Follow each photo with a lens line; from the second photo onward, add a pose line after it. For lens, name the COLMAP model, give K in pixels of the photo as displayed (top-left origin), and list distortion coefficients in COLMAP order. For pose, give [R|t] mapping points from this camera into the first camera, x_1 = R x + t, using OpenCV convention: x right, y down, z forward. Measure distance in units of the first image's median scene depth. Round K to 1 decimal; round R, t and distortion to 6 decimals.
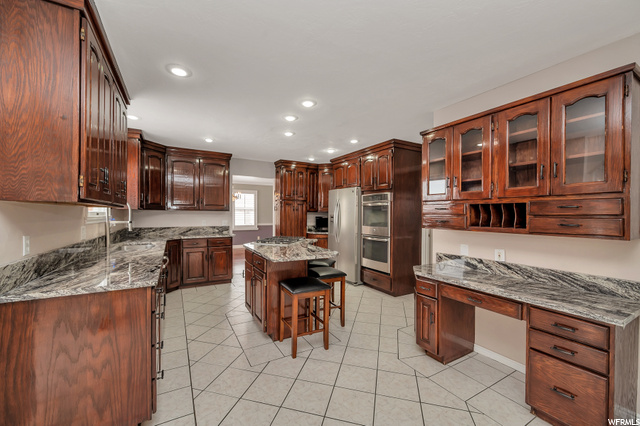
lens RADIAL K [[256.5, 0, 318.6], [0, 256.5, 215.4], [0, 0, 1]] dist [0.002729, 0.000226]
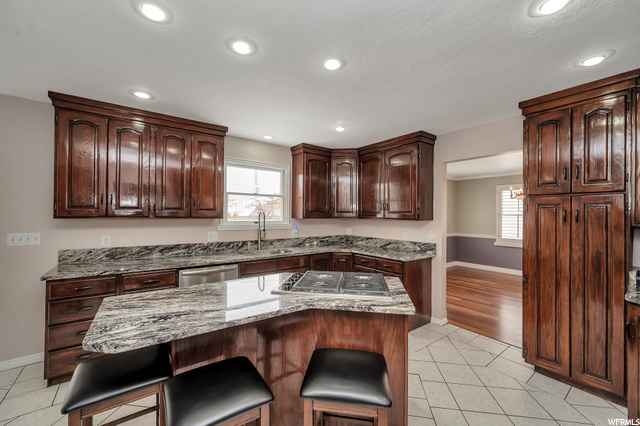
lens RADIAL K [[256.6, 0, 318.4], [0, 256.6, 213.4], [0, 0, 1]] dist [-0.000997, -0.000386]
pose [[0.122998, -0.009714, -0.992359, 0.277085], [-0.012664, 0.999855, -0.011357, -0.026042], [0.992326, 0.013964, 0.122857, 0.722791]]
